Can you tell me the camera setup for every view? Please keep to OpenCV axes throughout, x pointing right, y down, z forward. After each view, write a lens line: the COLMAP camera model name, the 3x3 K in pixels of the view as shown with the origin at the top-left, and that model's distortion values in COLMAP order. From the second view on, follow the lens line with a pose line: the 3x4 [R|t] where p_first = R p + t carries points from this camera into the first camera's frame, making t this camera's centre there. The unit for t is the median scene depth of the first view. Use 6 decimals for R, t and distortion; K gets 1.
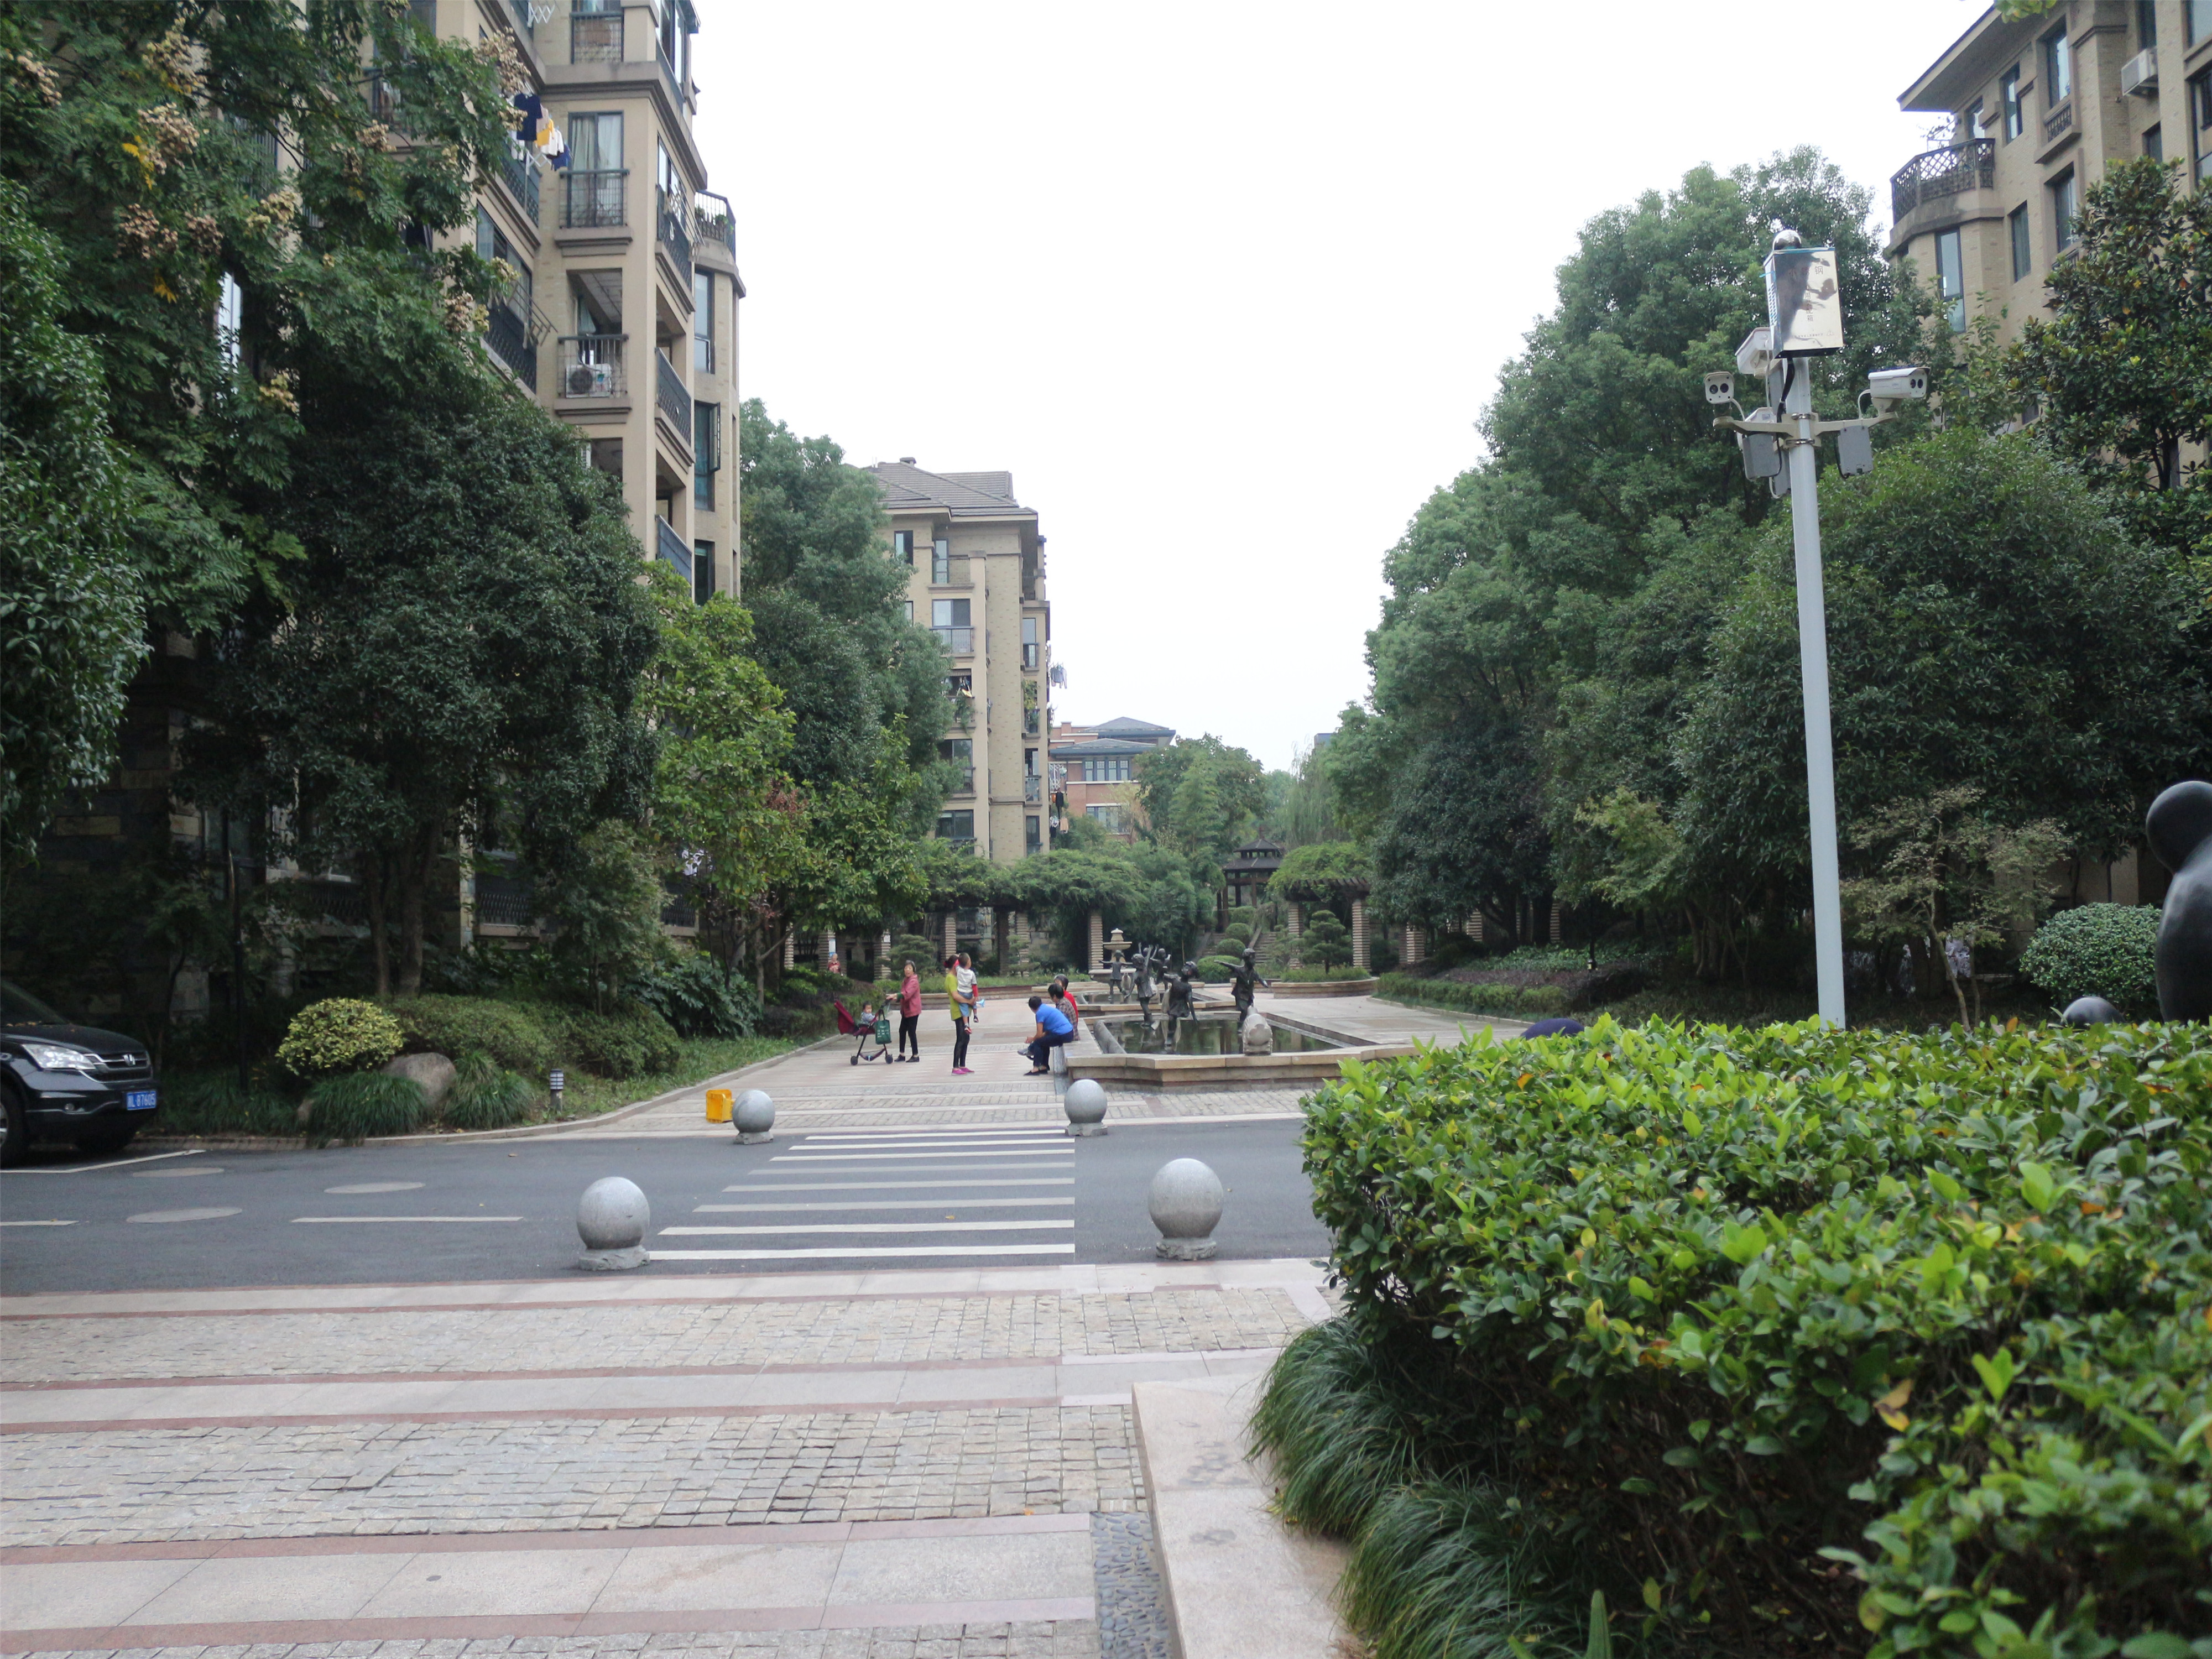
lens RADIAL K [[1882.2, 0, 1107.8], [0, 1882.2, 877.4], [0, 0, 1]] dist [-0.137022, 0.136094]
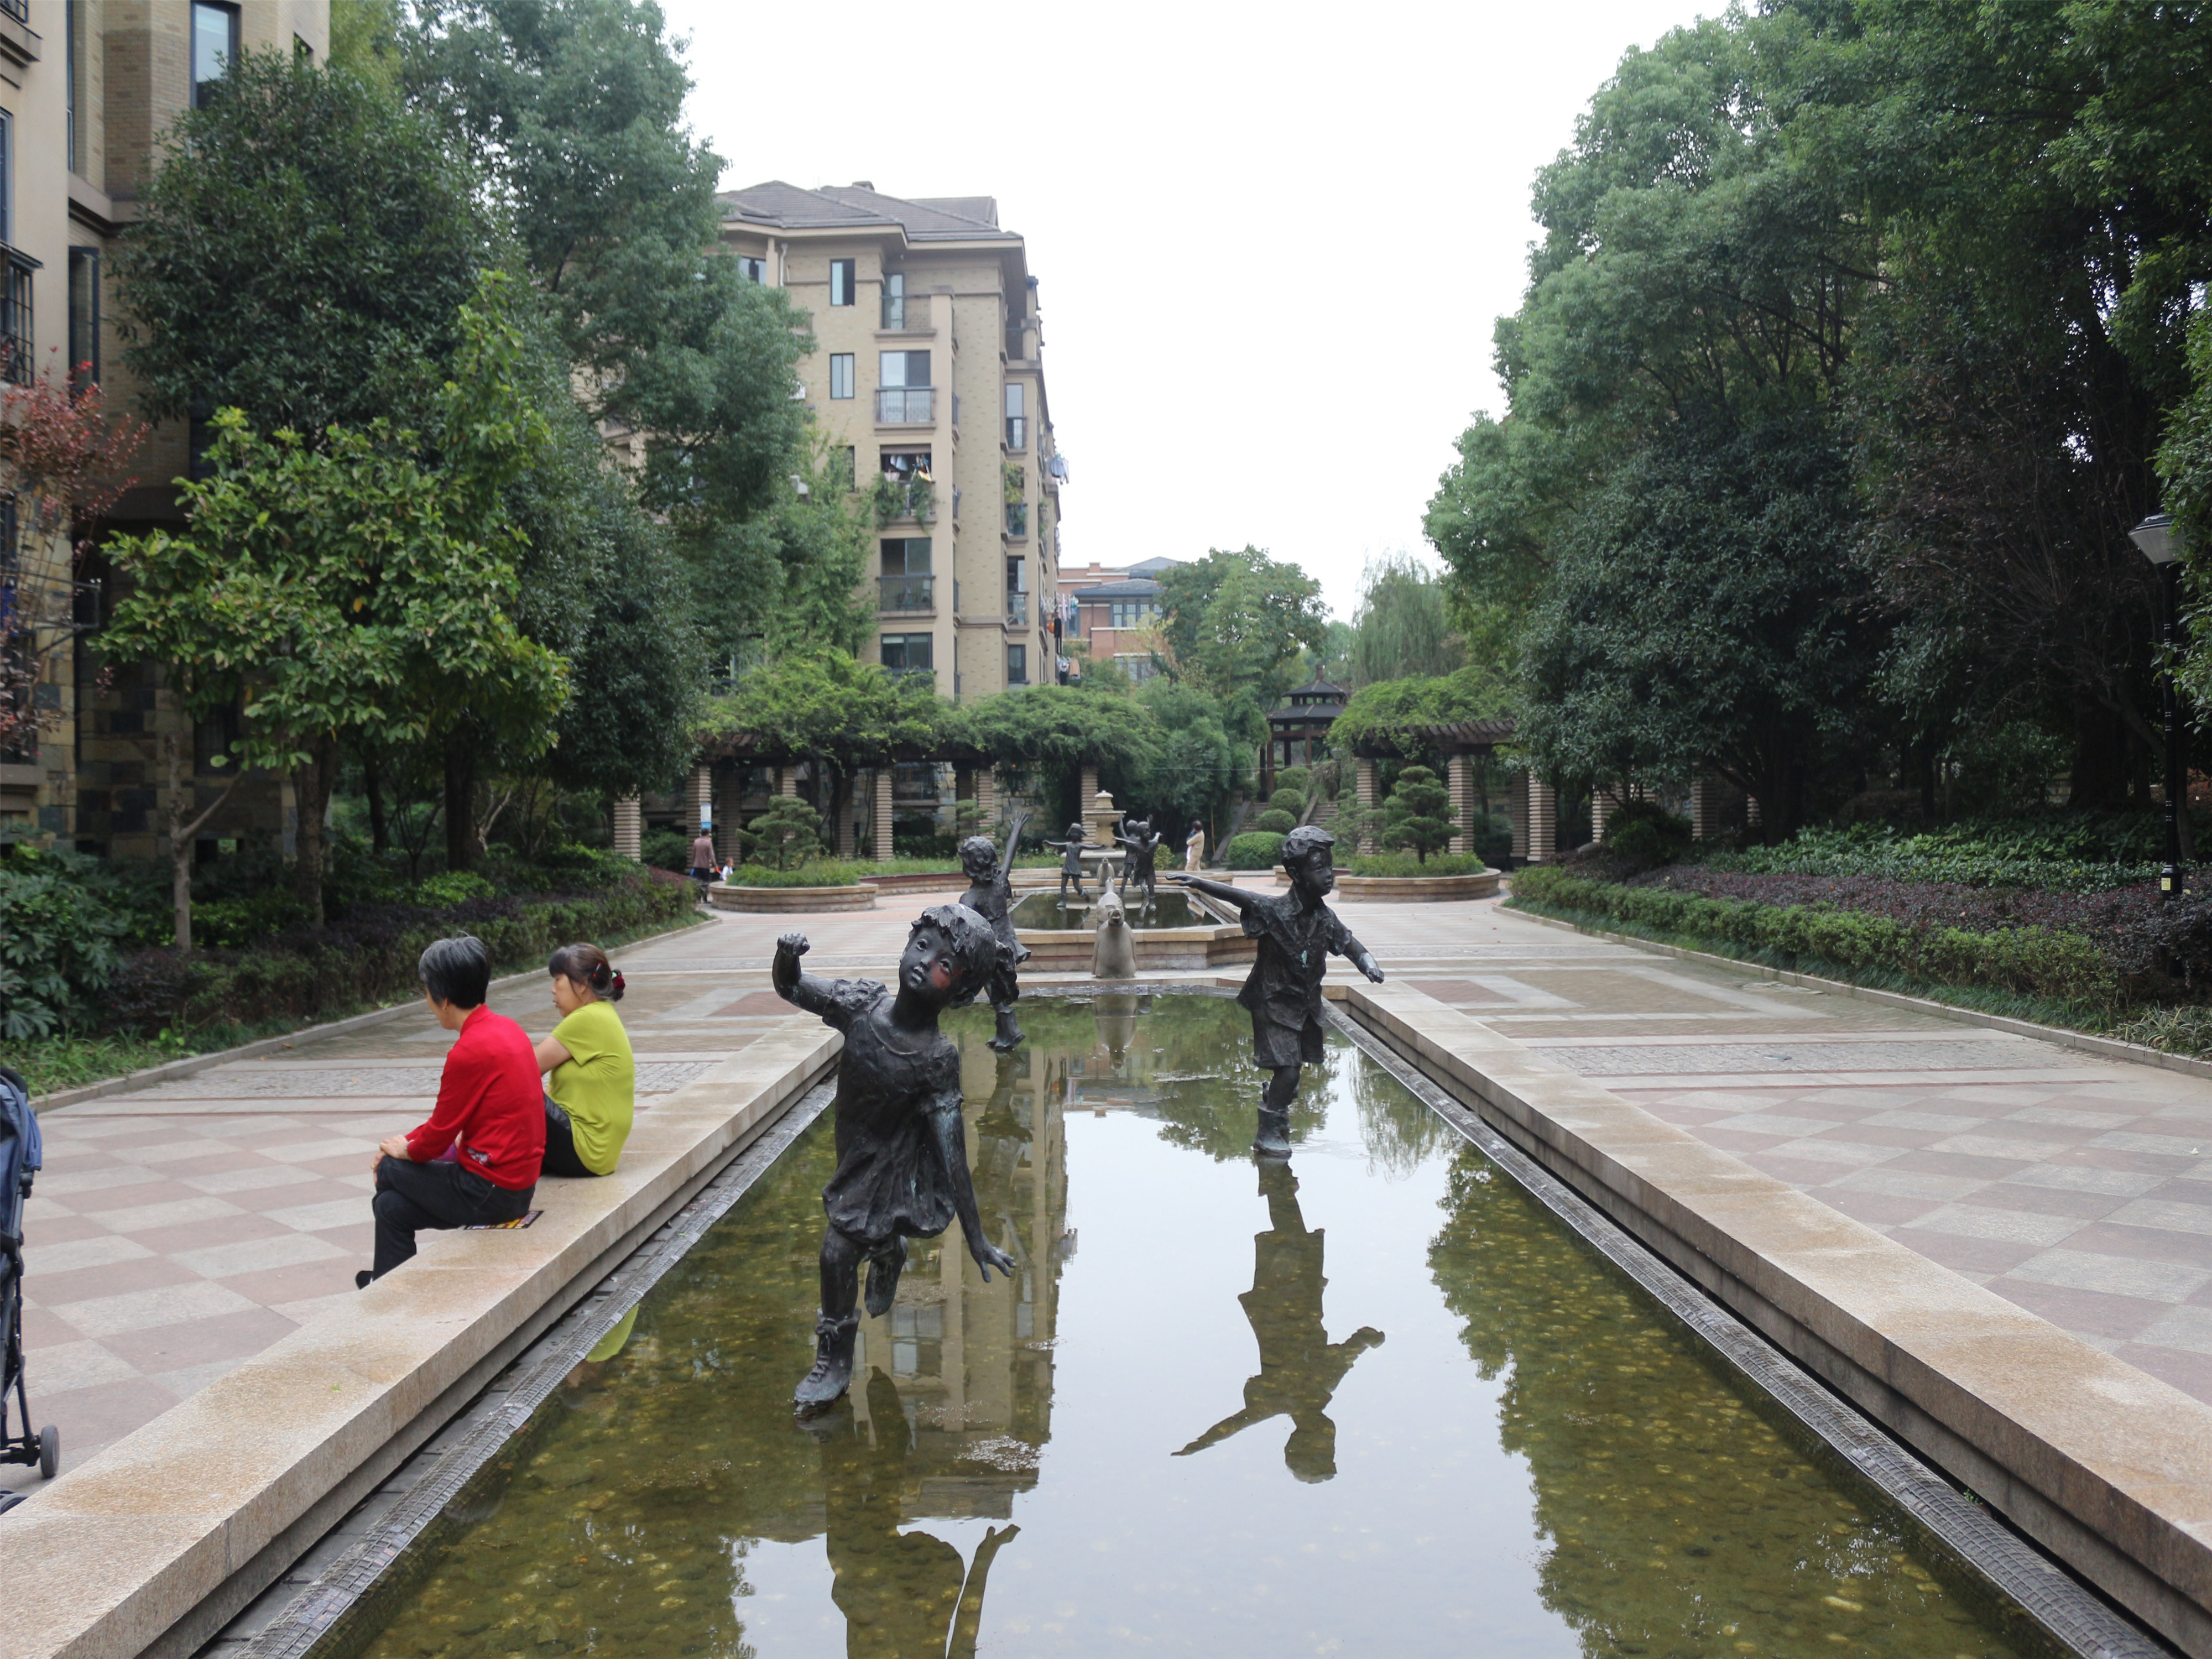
lens RADIAL K [[1793.1, 0, 1059.6], [0, 1793.1, 829.8], [0, 0, 1]] dist [-0.111916, 0.009709]
pose [[0.998243, 0.012109, -0.058002, 0.021158], [-0.009572, 0.998993, 0.043825, 0.010574], [0.058474, -0.043193, 0.997354, 0.291169]]
